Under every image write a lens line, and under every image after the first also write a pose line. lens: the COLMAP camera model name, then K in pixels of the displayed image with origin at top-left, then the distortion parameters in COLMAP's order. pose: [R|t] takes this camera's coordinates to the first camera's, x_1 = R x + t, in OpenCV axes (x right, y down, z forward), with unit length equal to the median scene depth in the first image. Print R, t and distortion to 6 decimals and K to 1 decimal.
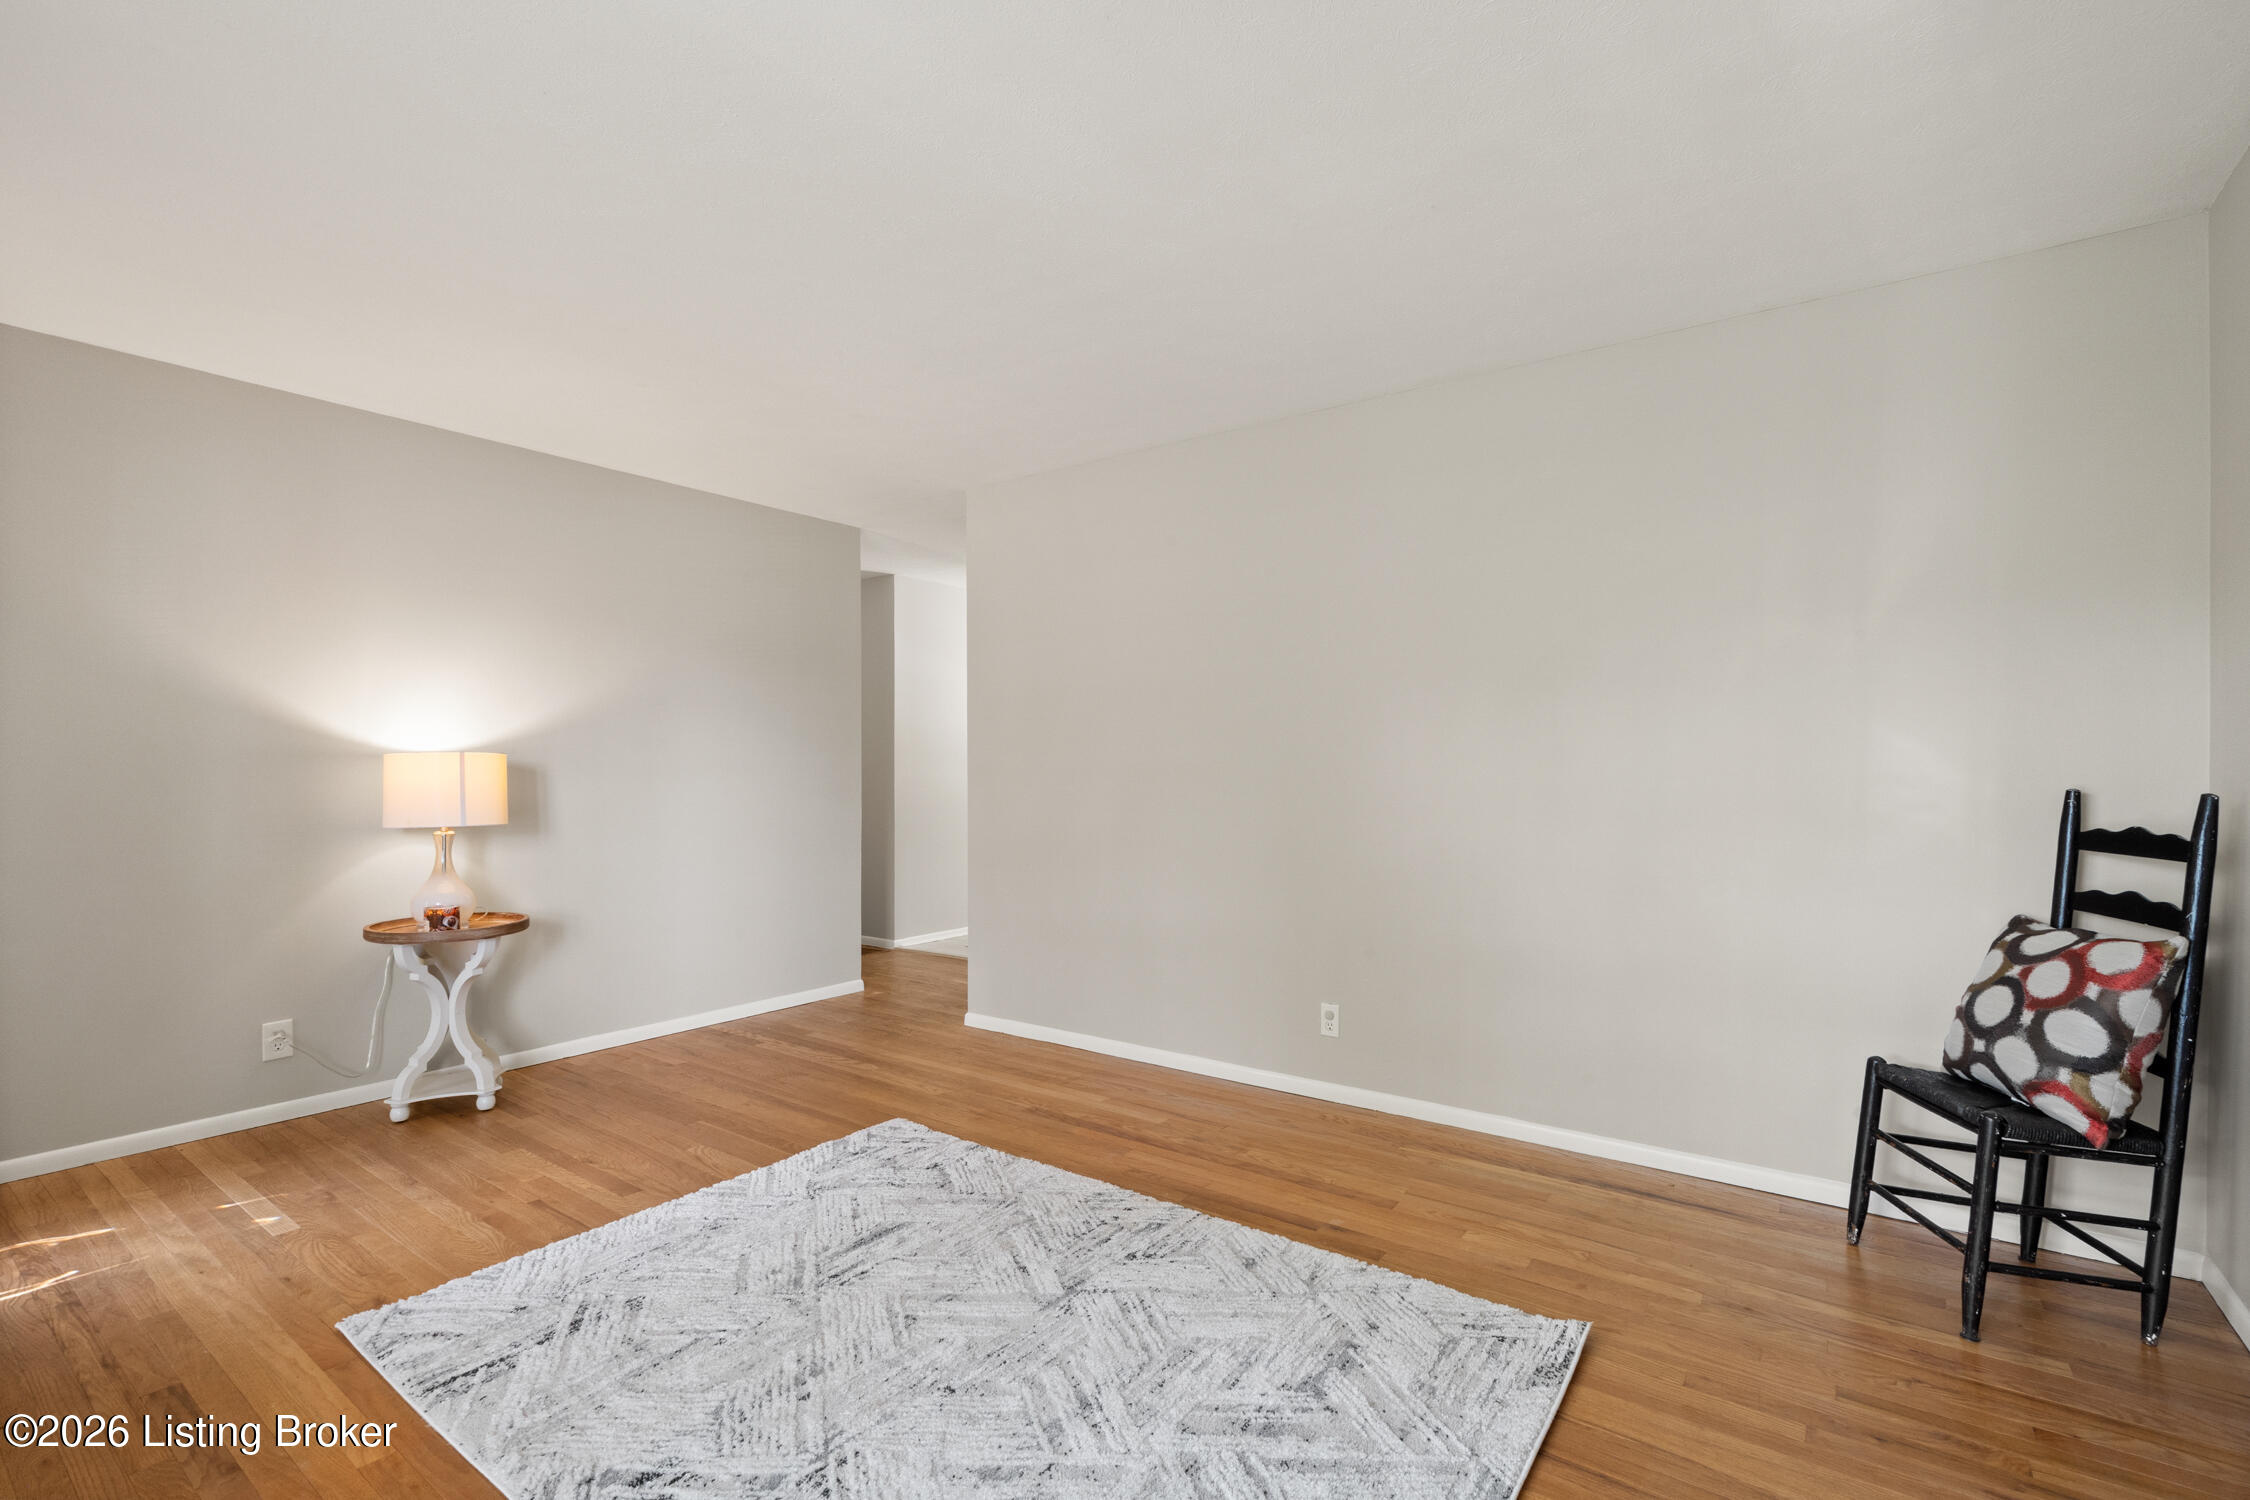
lens RADIAL K [[998.3, 0, 1134.4], [0, 998.3, 751.1], [0, 0, 1]] dist [0.000238, 0.000048]
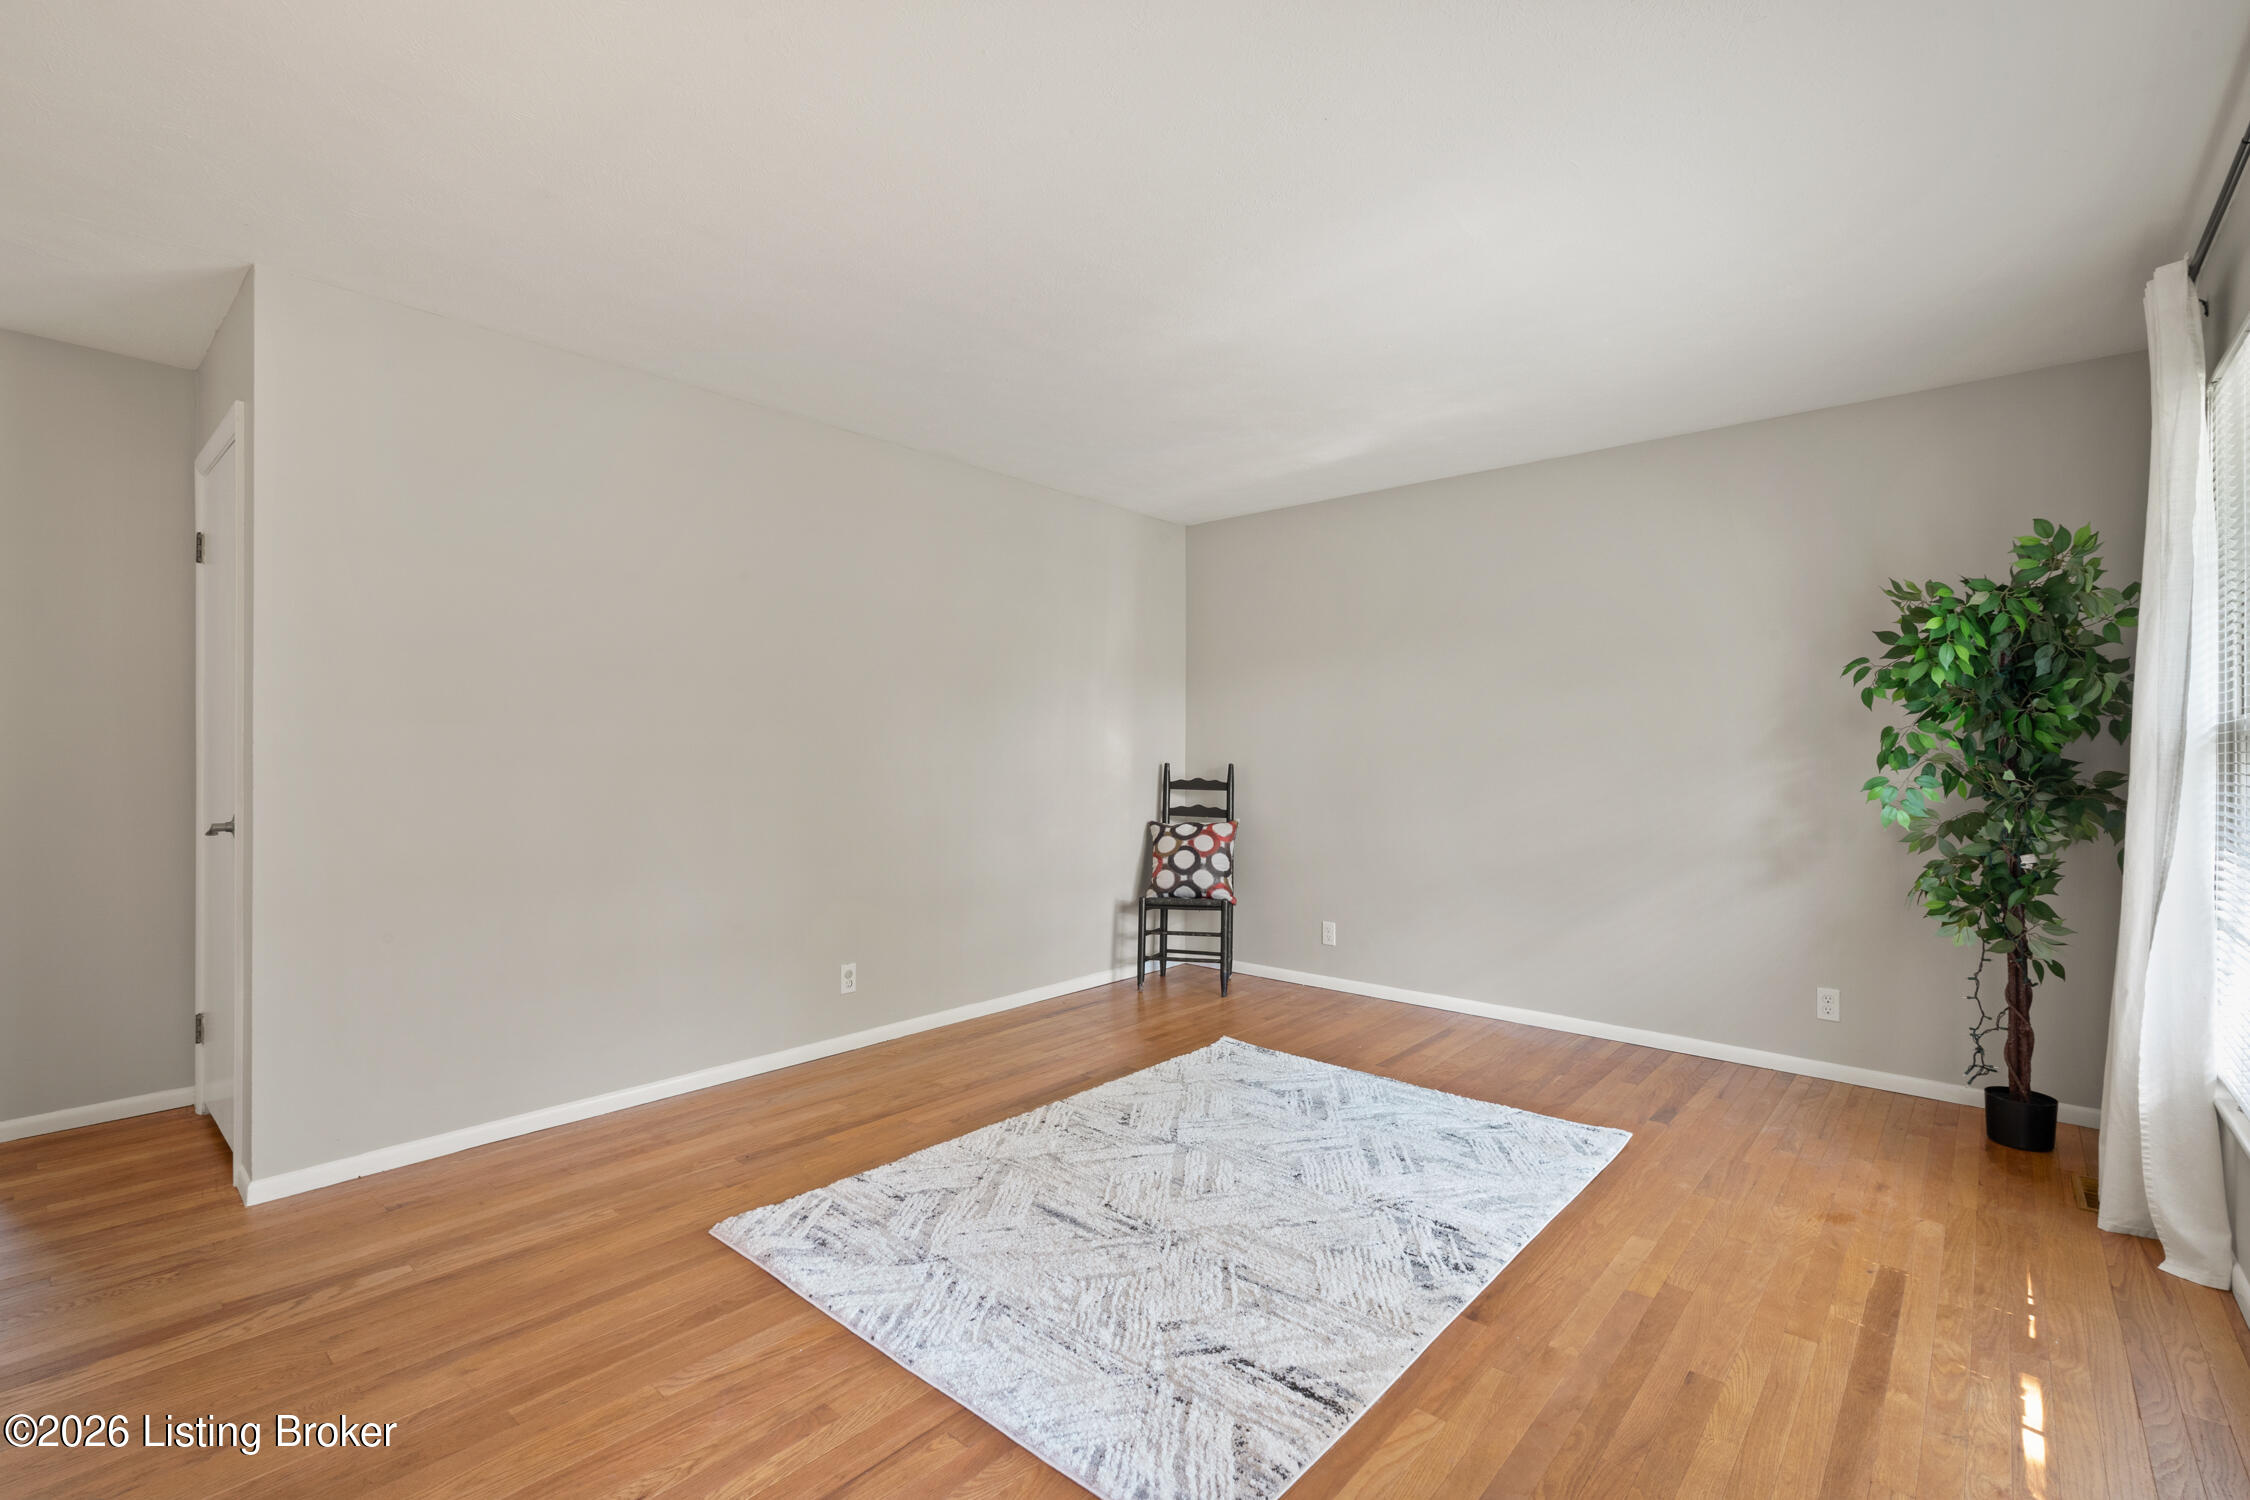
lens RADIAL K [[977.6, 0, 1125.0], [0, 977.6, 750.0], [0, 0, 1]] dist [-0.004330, 0.001387]
pose [[0.105512, 0.002994, 0.994414, -1.082940], [-0.019345, 0.999812, -0.000957, 0.010615], [-0.994230, -0.019136, 0.105550, 0.730795]]
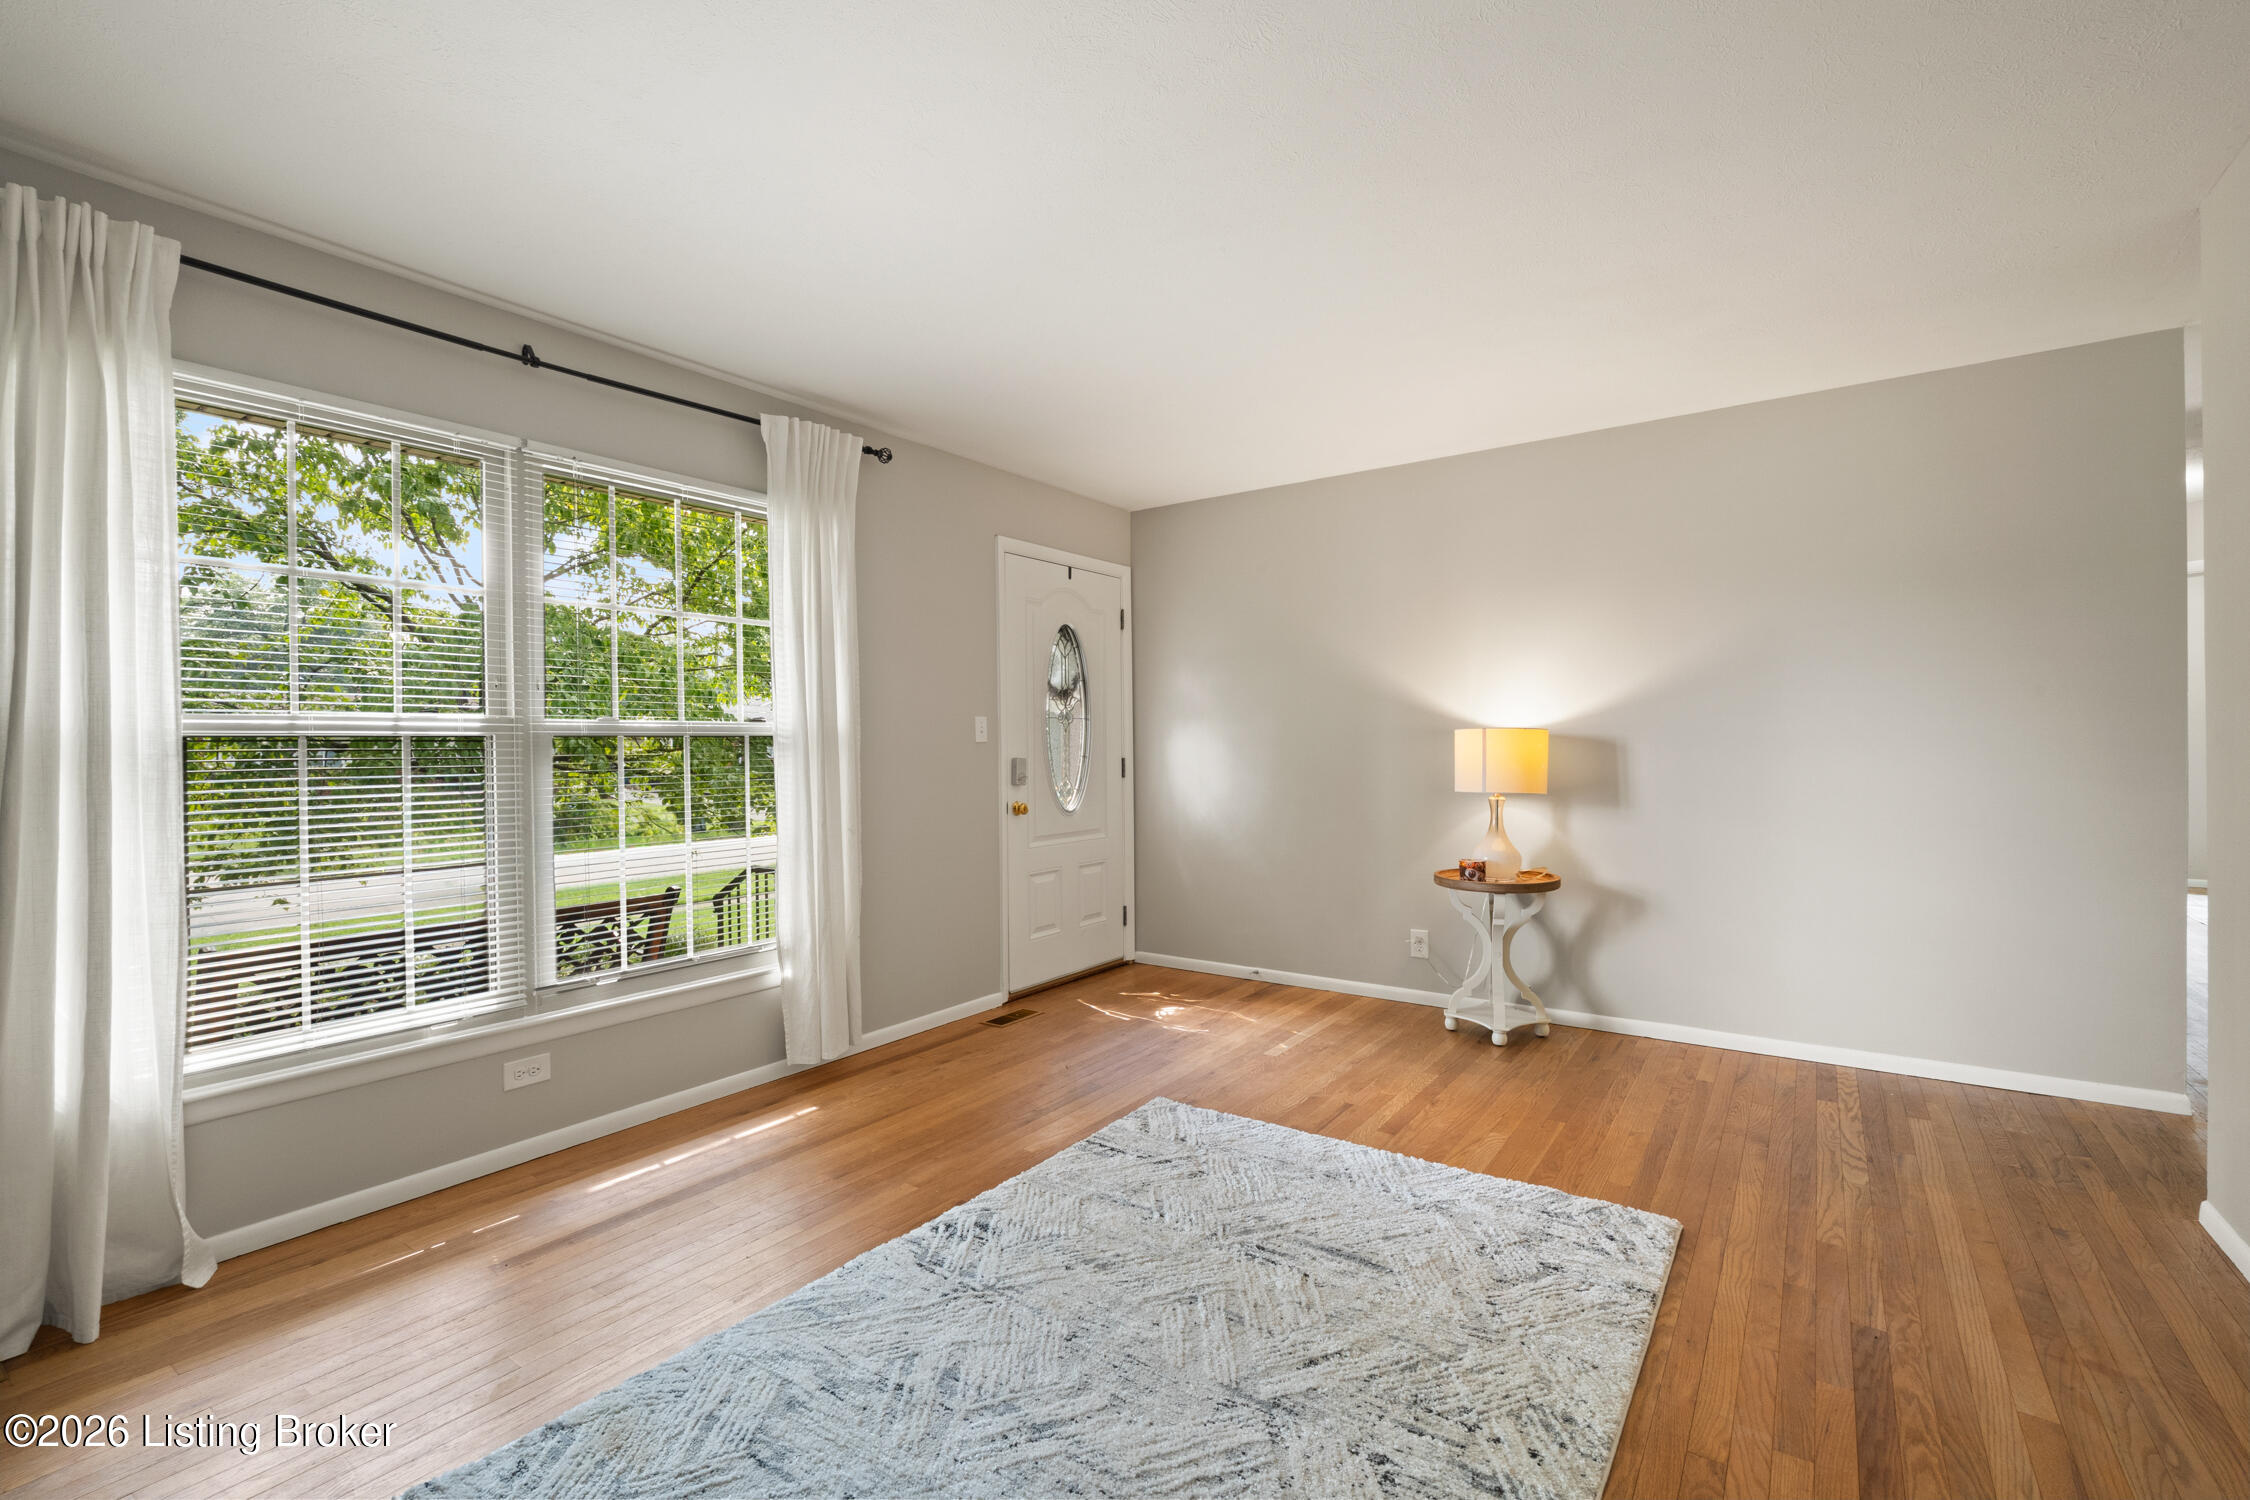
lens RADIAL K [[998.3, 0, 1134.4], [0, 998.3, 751.1], [0, 0, 1]] dist [0.000238, 0.000048]
pose [[0.013222, 0.007337, -0.999886, 0.567874], [0.026300, 0.999625, 0.007682, 0.009048], [0.999567, -0.026399, 0.013024, 0.701234]]
